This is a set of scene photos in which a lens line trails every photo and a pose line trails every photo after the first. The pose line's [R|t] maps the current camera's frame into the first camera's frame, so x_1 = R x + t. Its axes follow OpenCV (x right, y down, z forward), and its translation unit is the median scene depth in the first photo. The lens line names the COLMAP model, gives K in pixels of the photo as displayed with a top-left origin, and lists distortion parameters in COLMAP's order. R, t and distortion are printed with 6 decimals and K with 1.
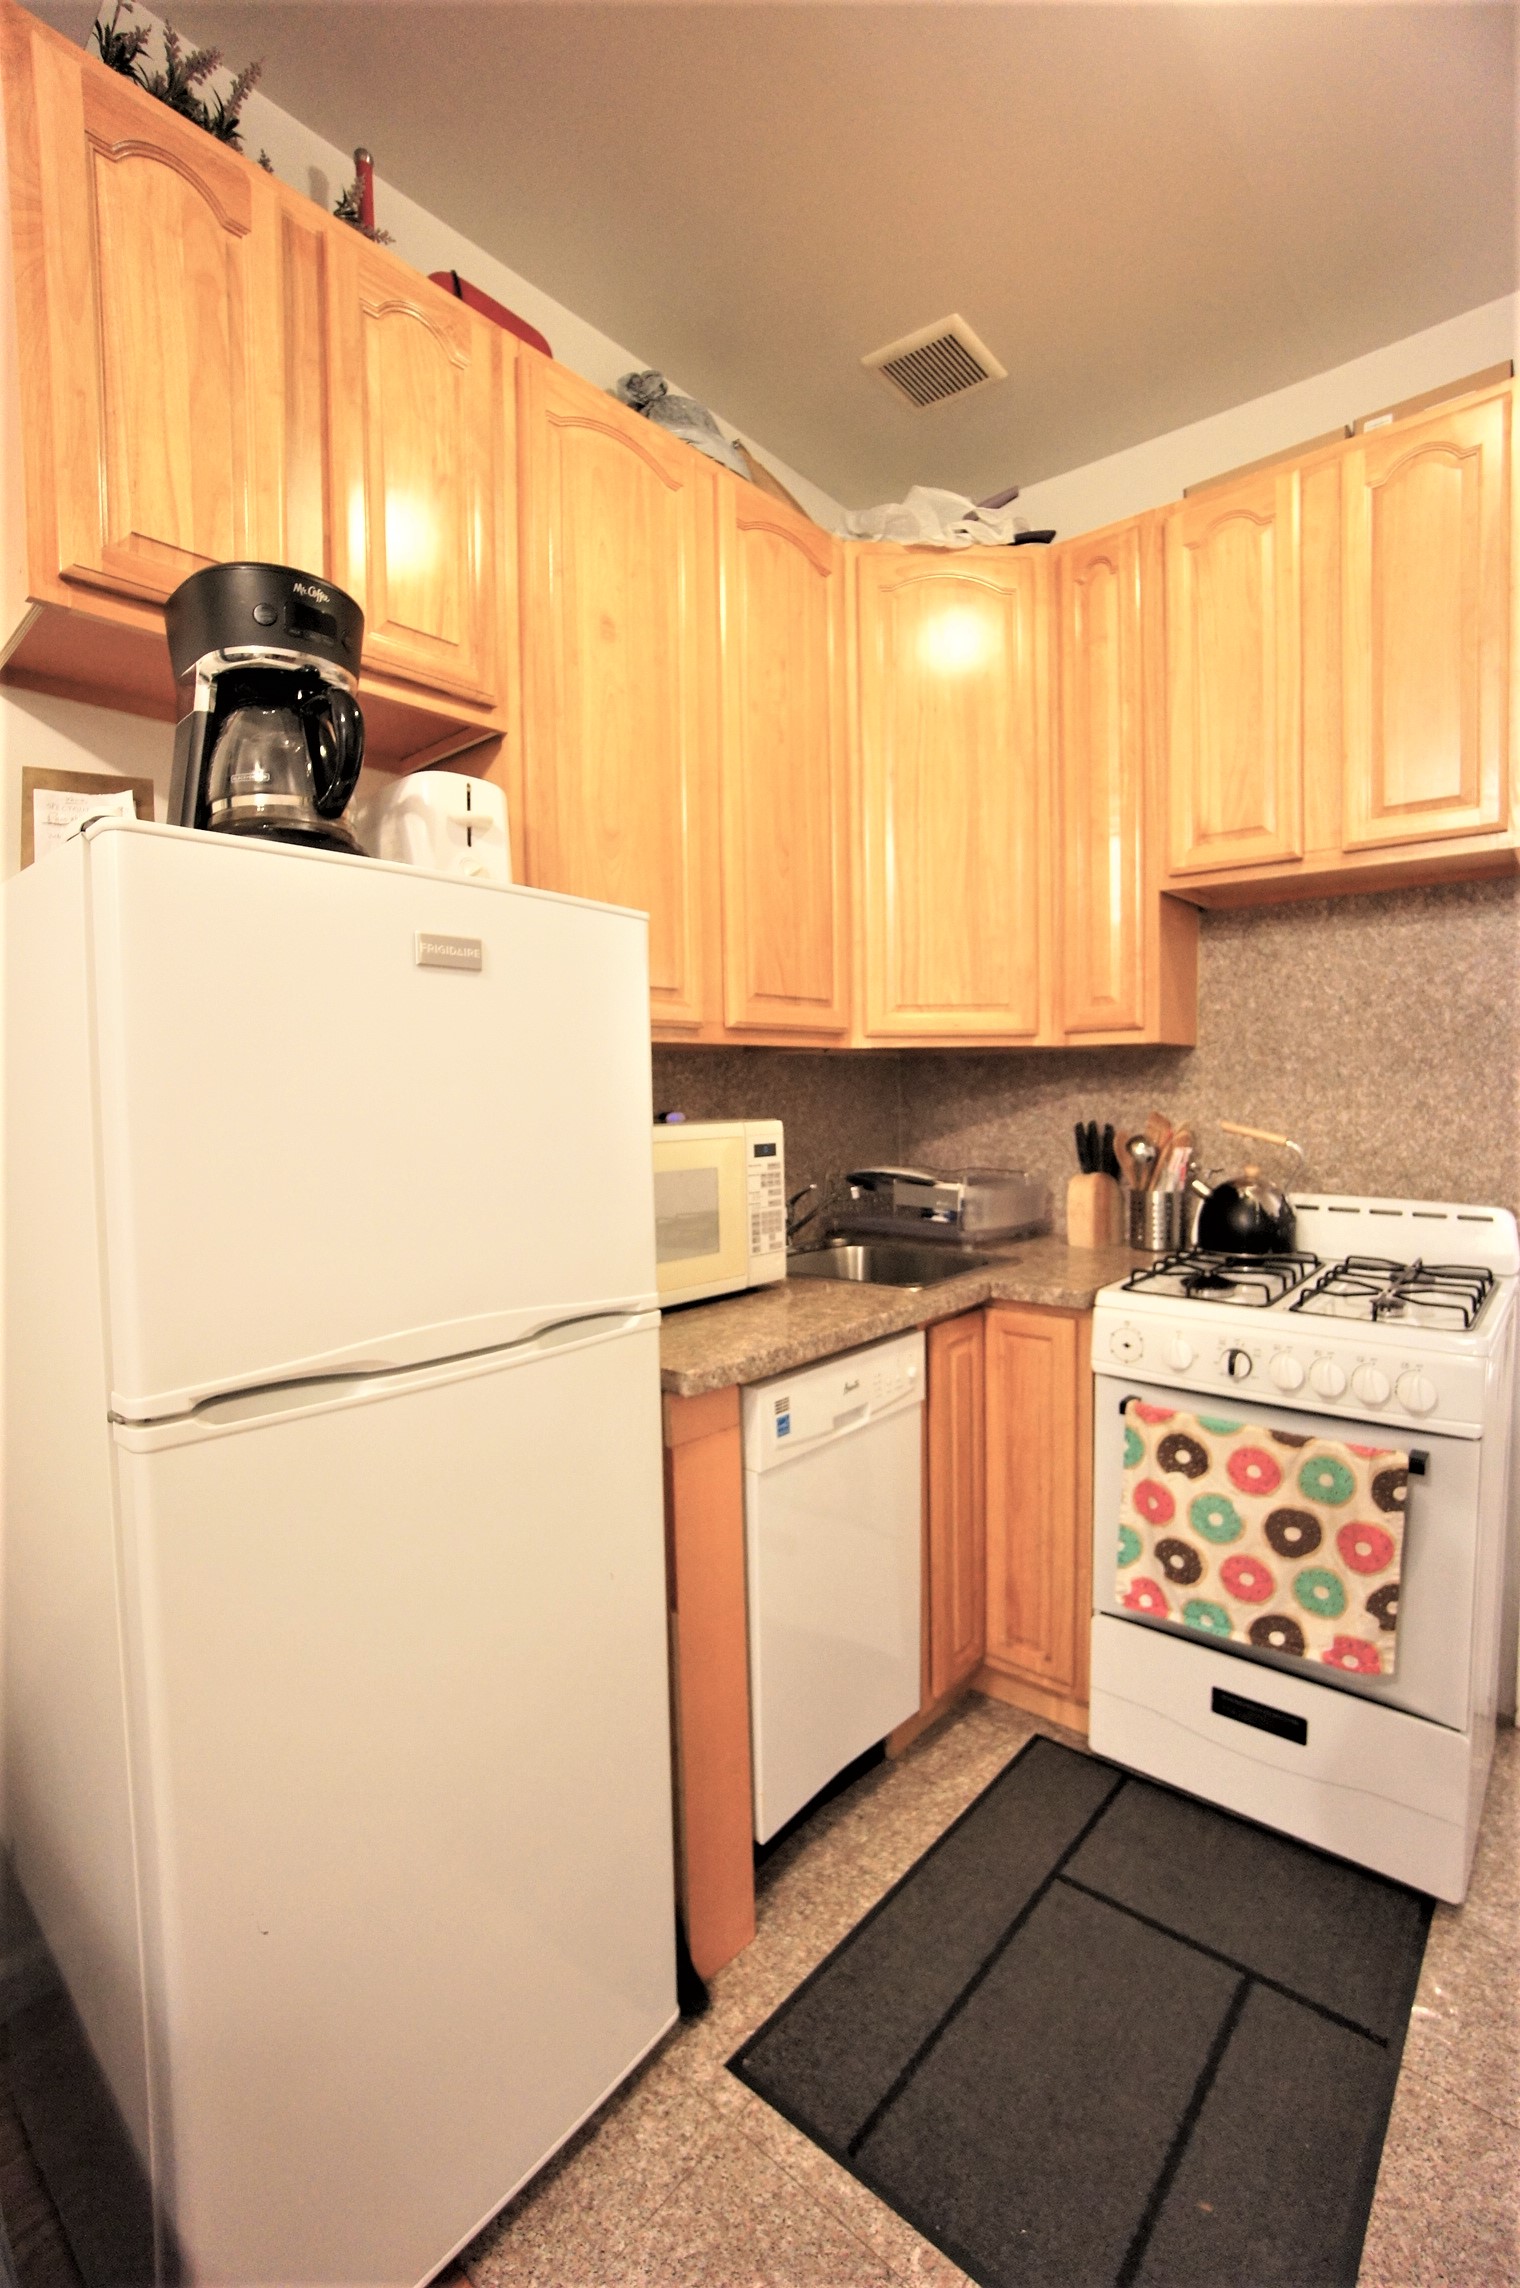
lens RADIAL K [[997.2, 0, 775.4], [0, 997.2, 1151.5], [0, 0, 1]] dist [-0.034793, 0.000728]
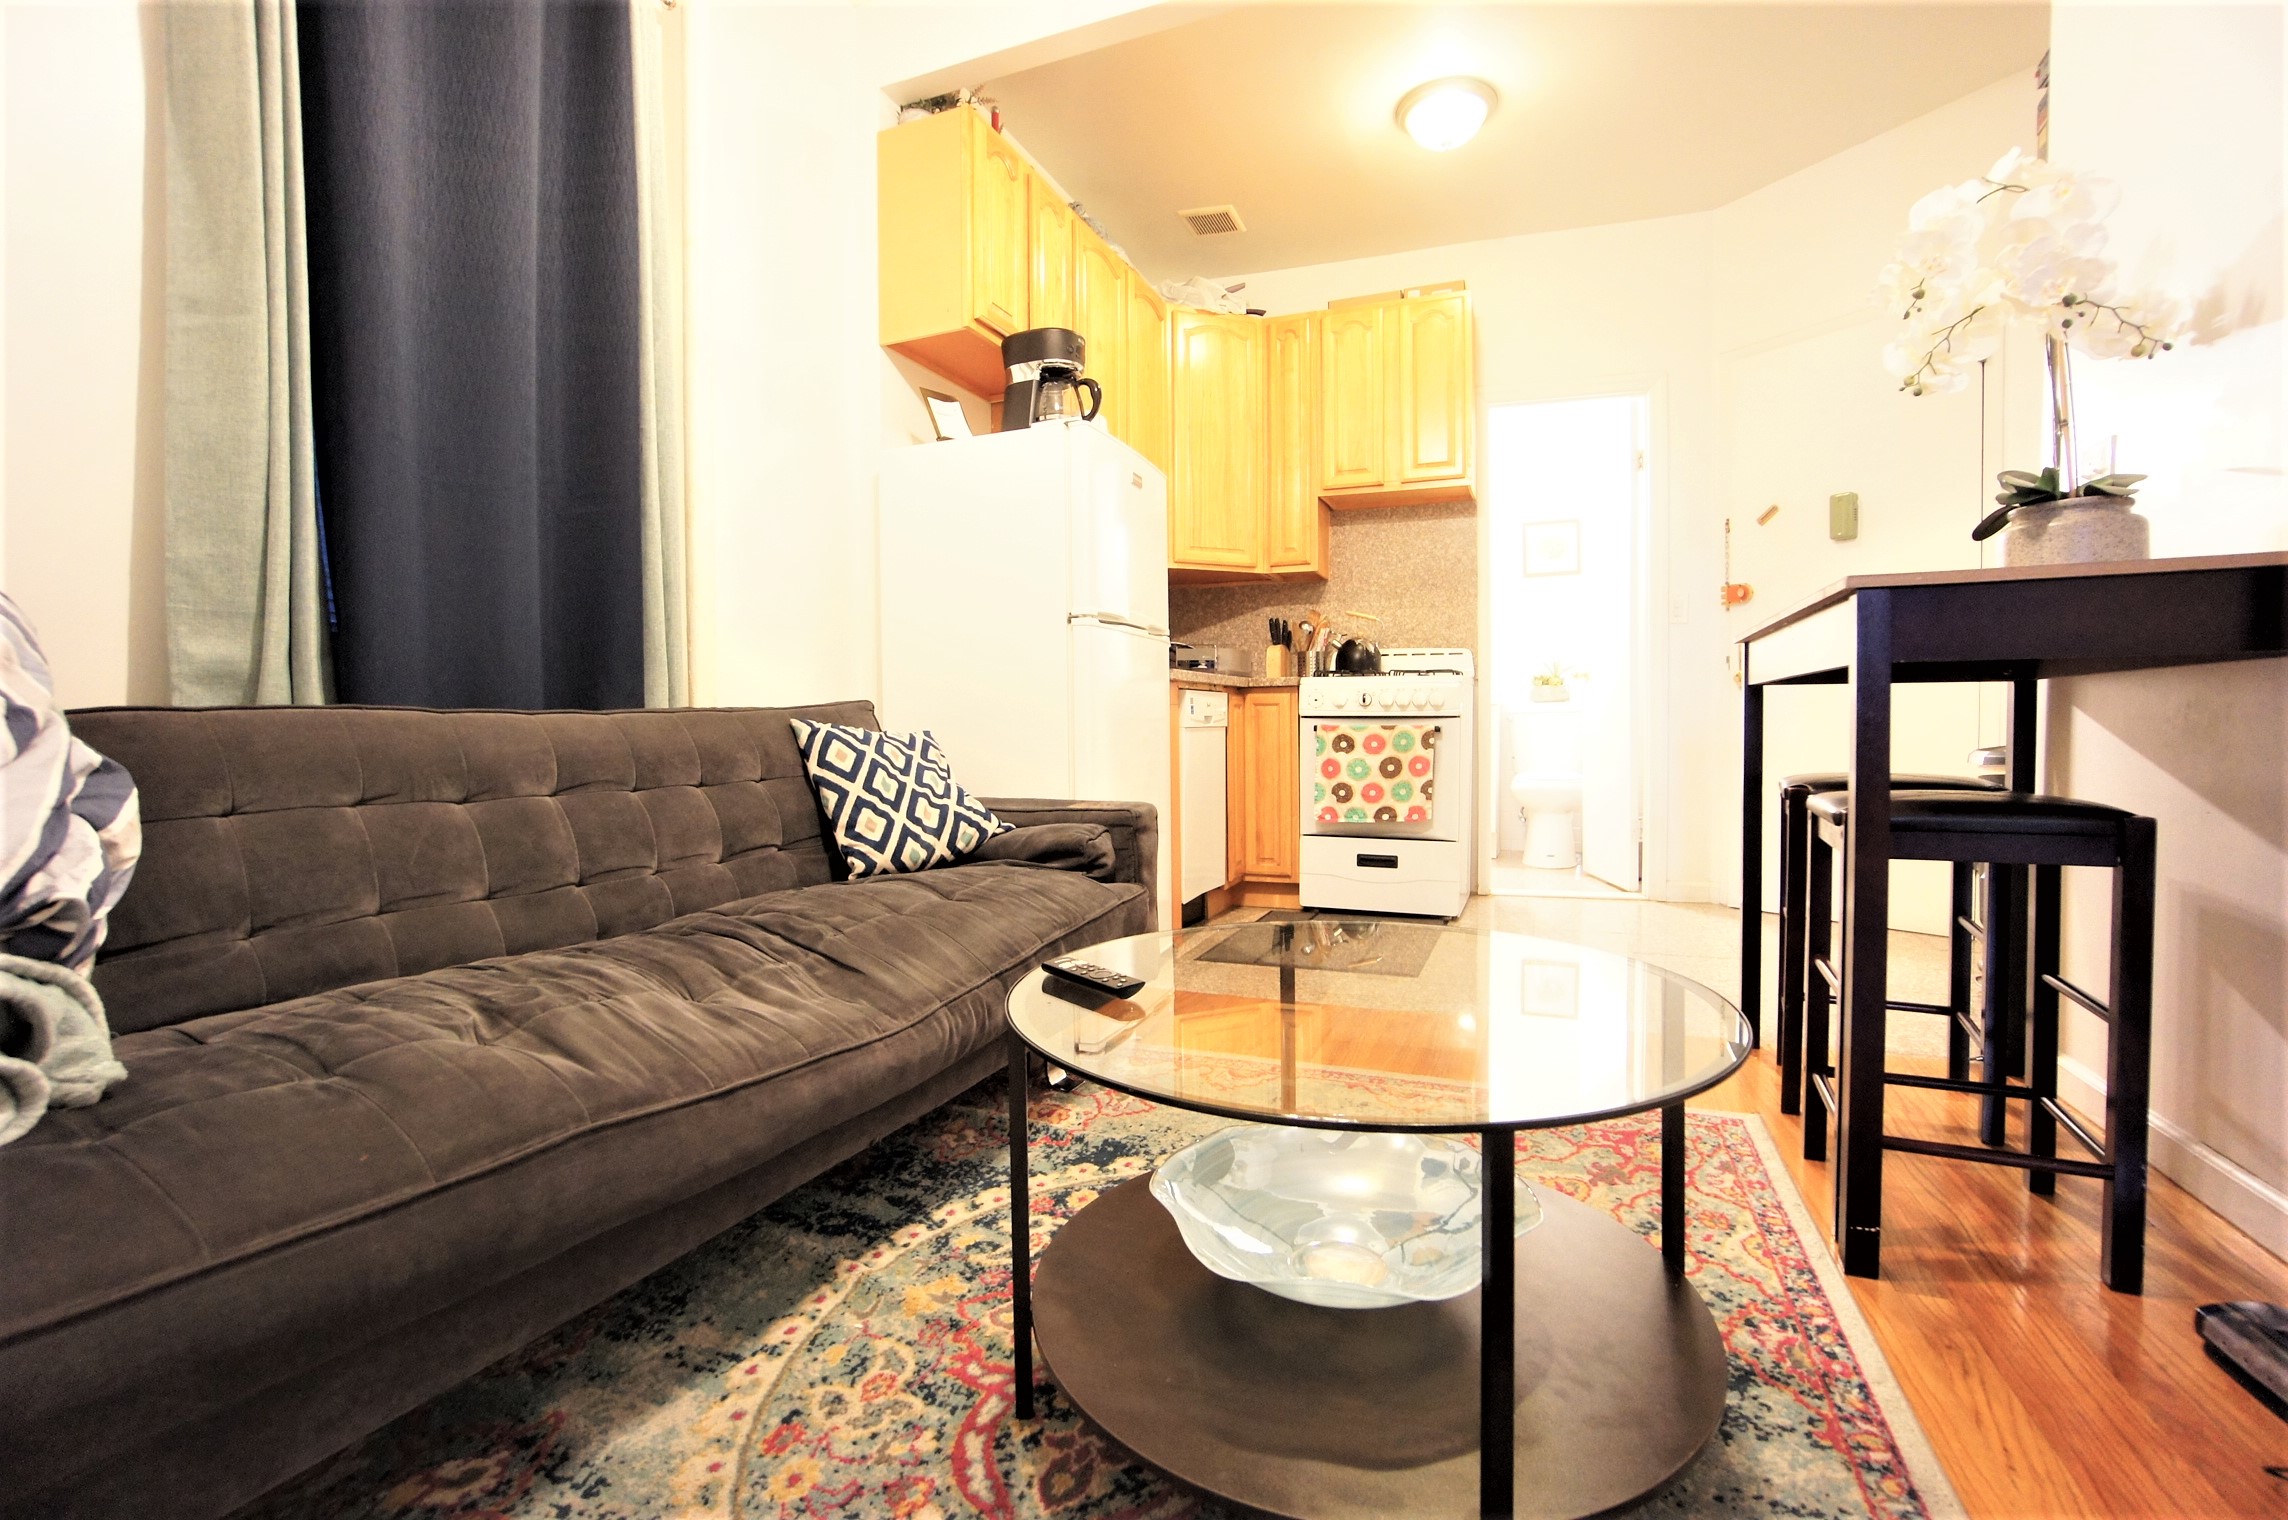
lens RADIAL K [[997.2, 0, 1141.5], [0, 997.2, 751.5], [0, 0, 1]] dist [-0.034793, 0.000728]
pose [[0.950760, 0.004023, 0.309903, -0.688691], [0.006207, 0.999468, -0.032016, 0.379678], [-0.309867, 0.032363, 0.950229, -0.952232]]
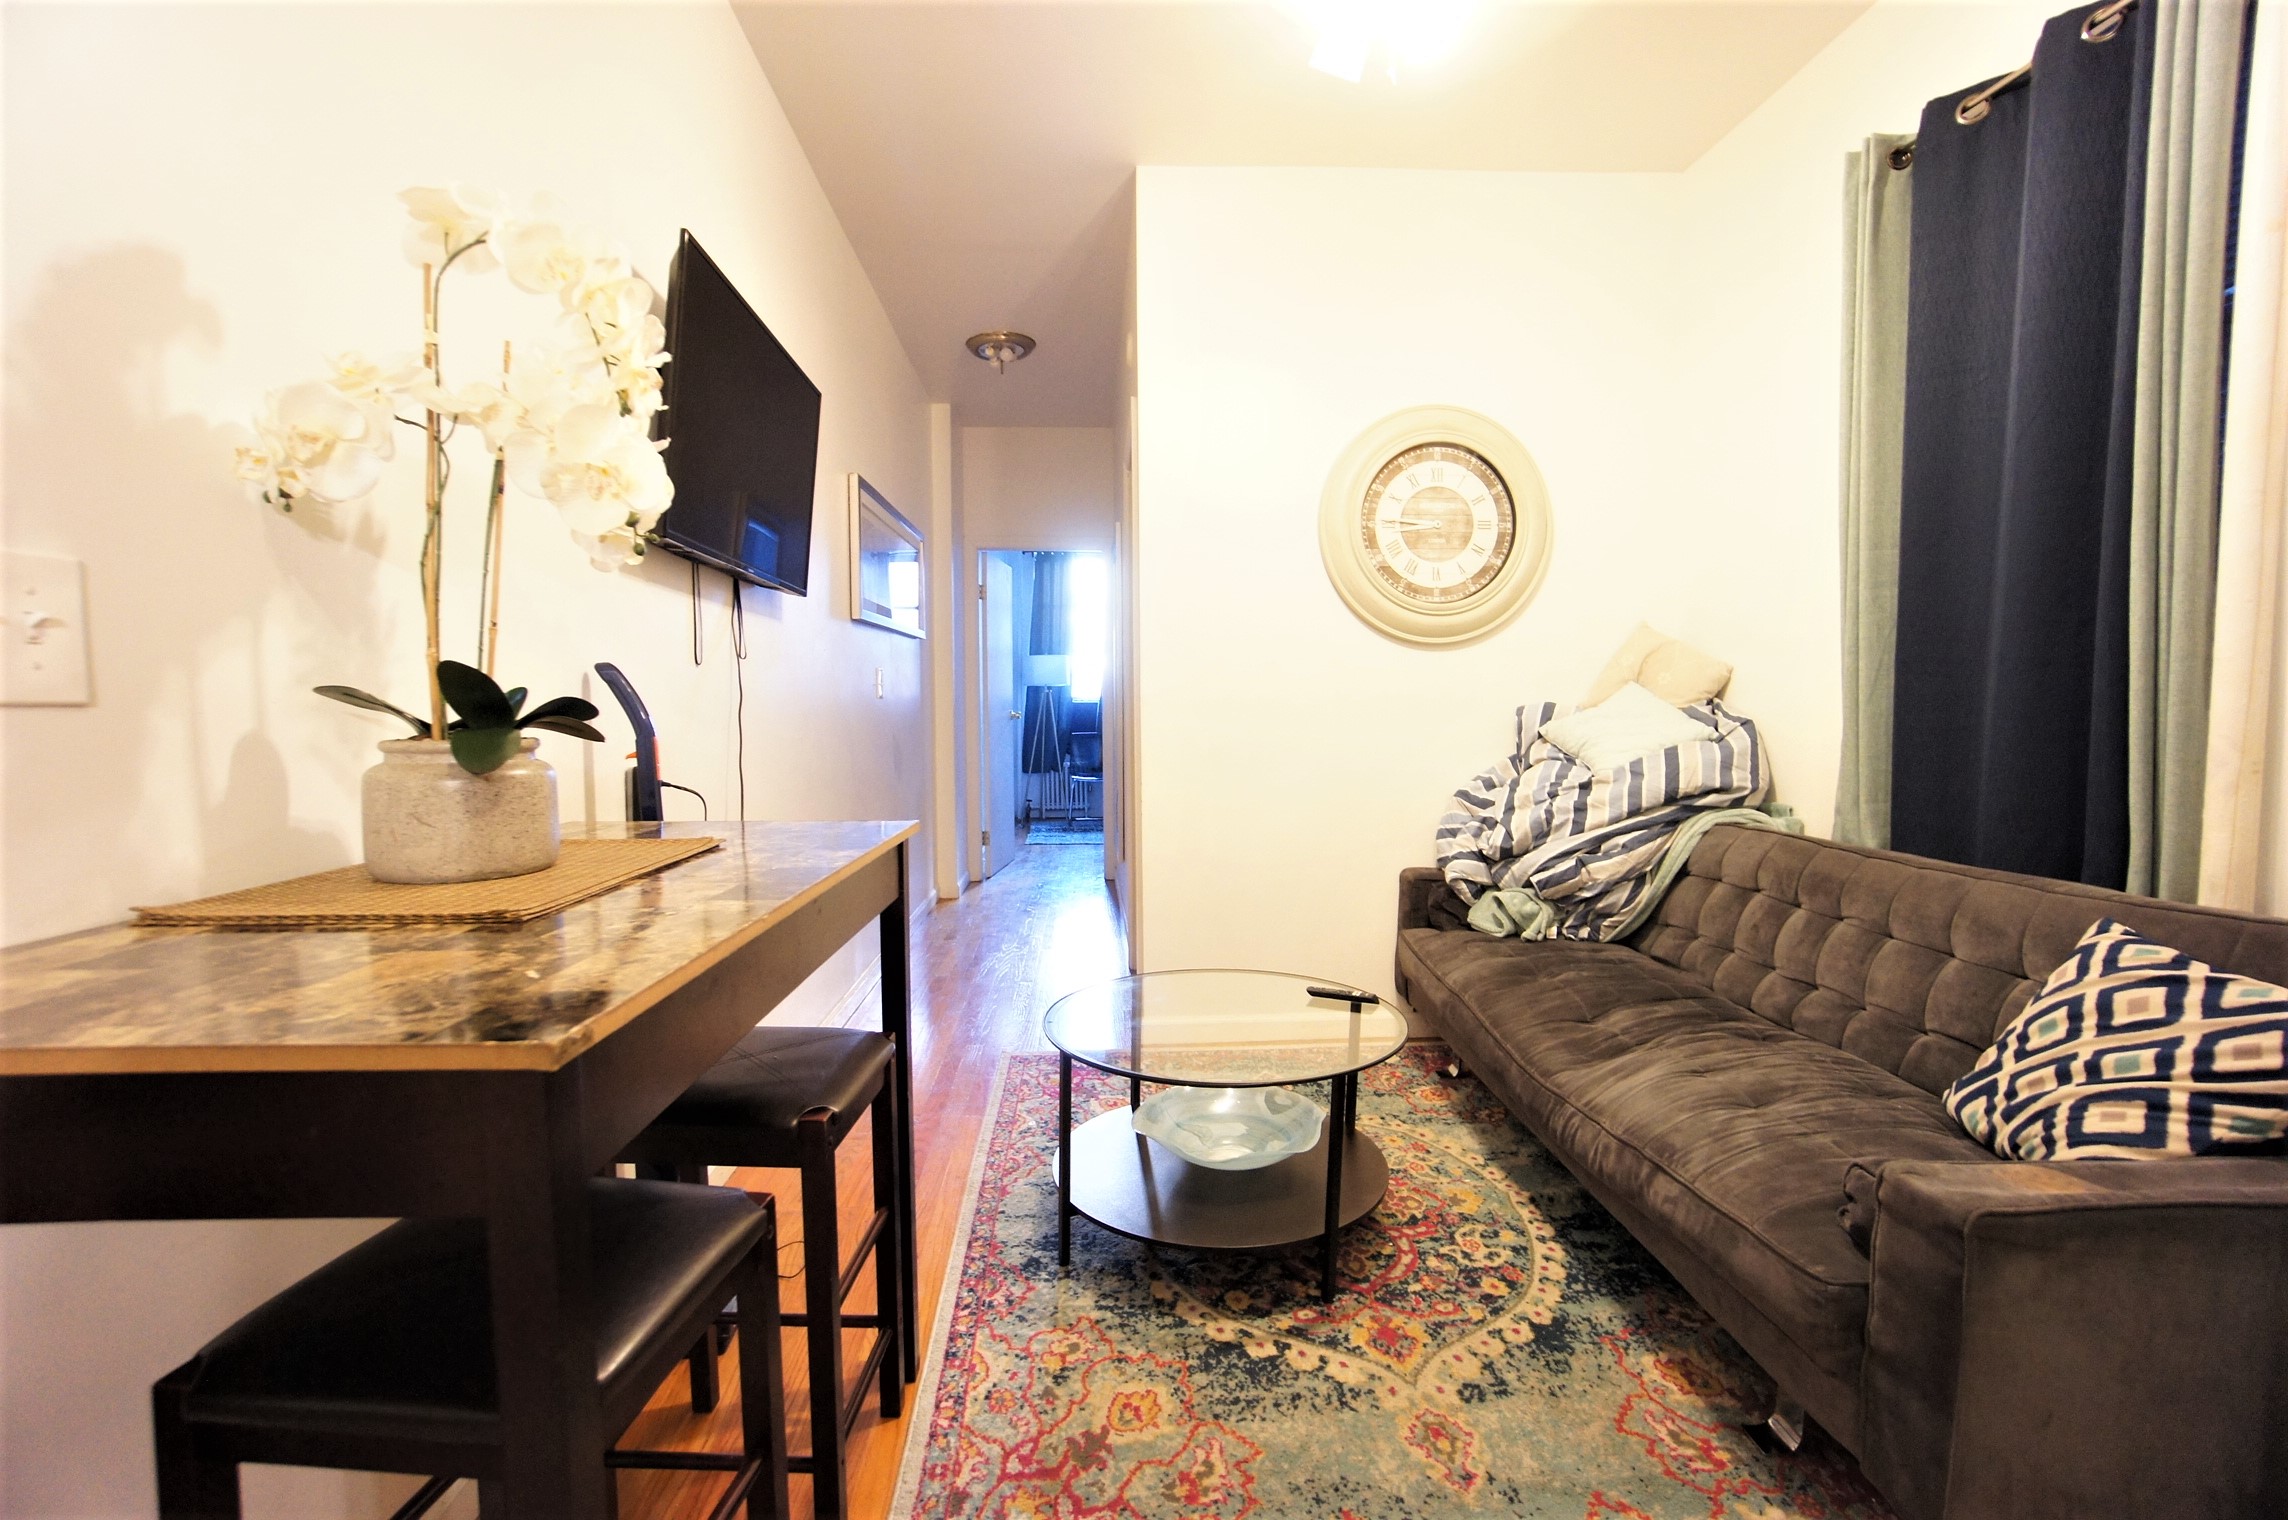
lens RADIAL K [[997.2, 0, 1144.5], [0, 997.2, 766.7], [0, 0, 1]] dist [-0.034793, 0.000728]
pose [[-0.716339, 0.060546, -0.695121, 3.058044], [-0.031154, 0.992459, 0.118549, -0.558799], [0.697057, 0.106577, -0.709051, 3.095835]]
